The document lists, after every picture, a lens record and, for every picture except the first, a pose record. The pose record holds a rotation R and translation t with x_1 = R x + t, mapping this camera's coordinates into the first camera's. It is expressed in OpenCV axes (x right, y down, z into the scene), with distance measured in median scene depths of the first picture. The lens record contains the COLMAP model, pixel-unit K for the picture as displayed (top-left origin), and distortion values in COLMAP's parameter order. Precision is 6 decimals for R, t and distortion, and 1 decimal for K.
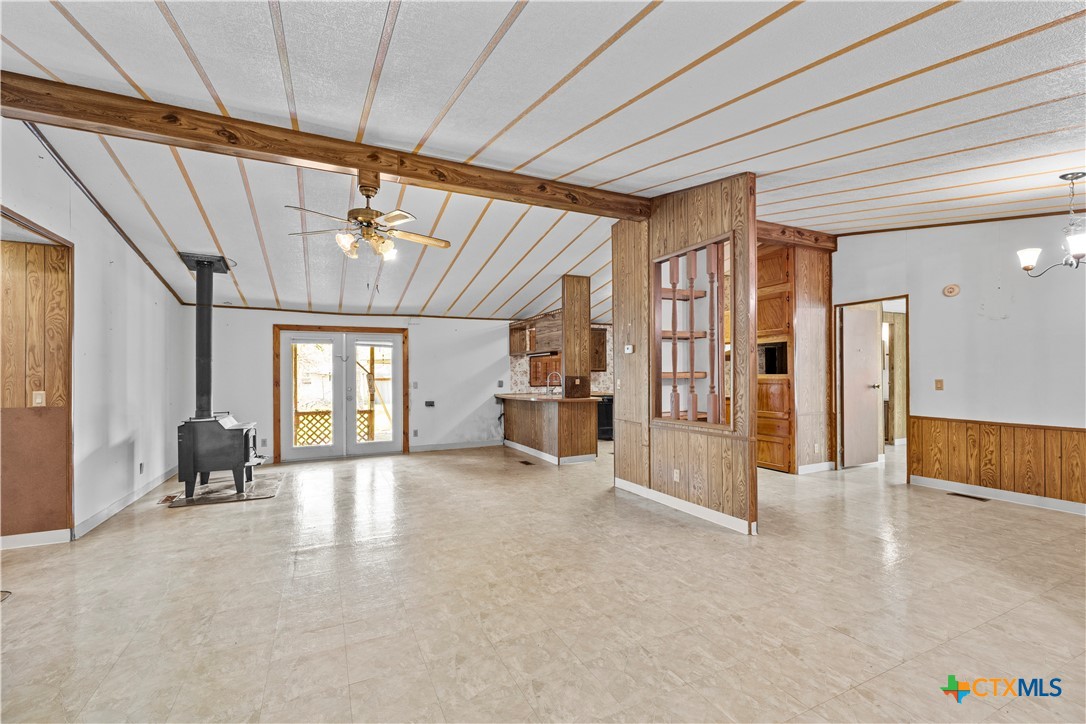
lens RADIAL K [[464.9, 0, 543.7], [0, 464.9, 369.1], [0, 0, 1]] dist [0.001507, -0.000084]
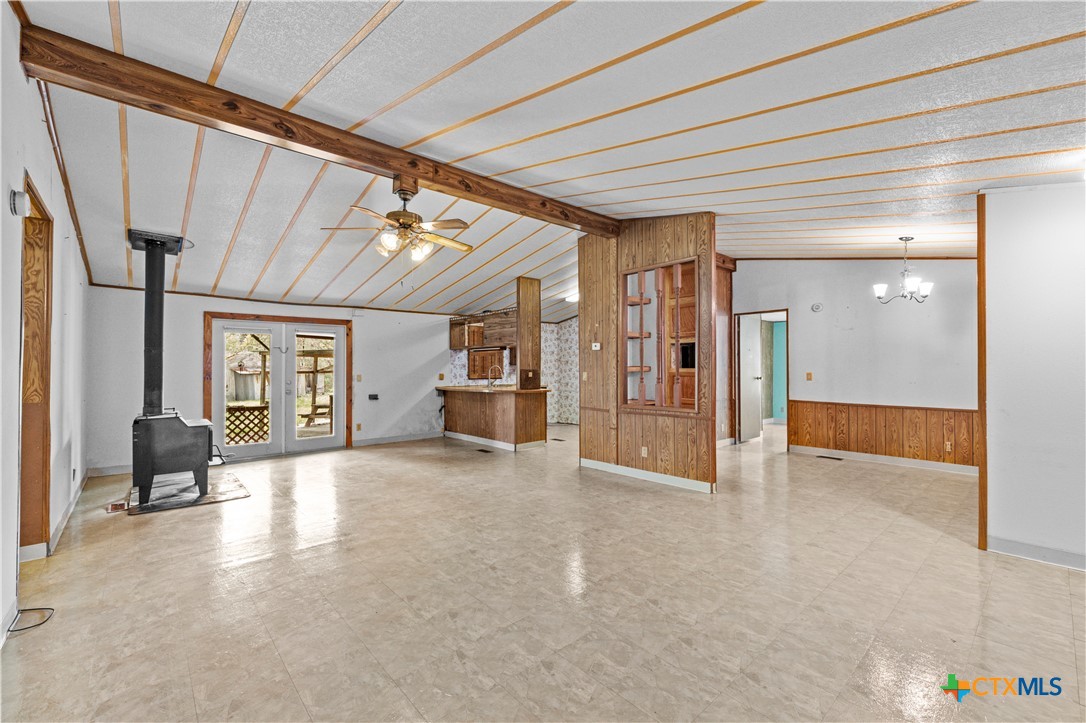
lens RADIAL K [[464.9, 0, 541.9], [0, 464.9, 358.7], [0, 0, 1]] dist [0.001507, -0.000084]
pose [[0.959252, 0.009395, 0.282397, -0.284358], [-0.007107, 0.999933, -0.009126, -0.000573], [-0.282464, 0.006747, 0.959254, -0.078369]]
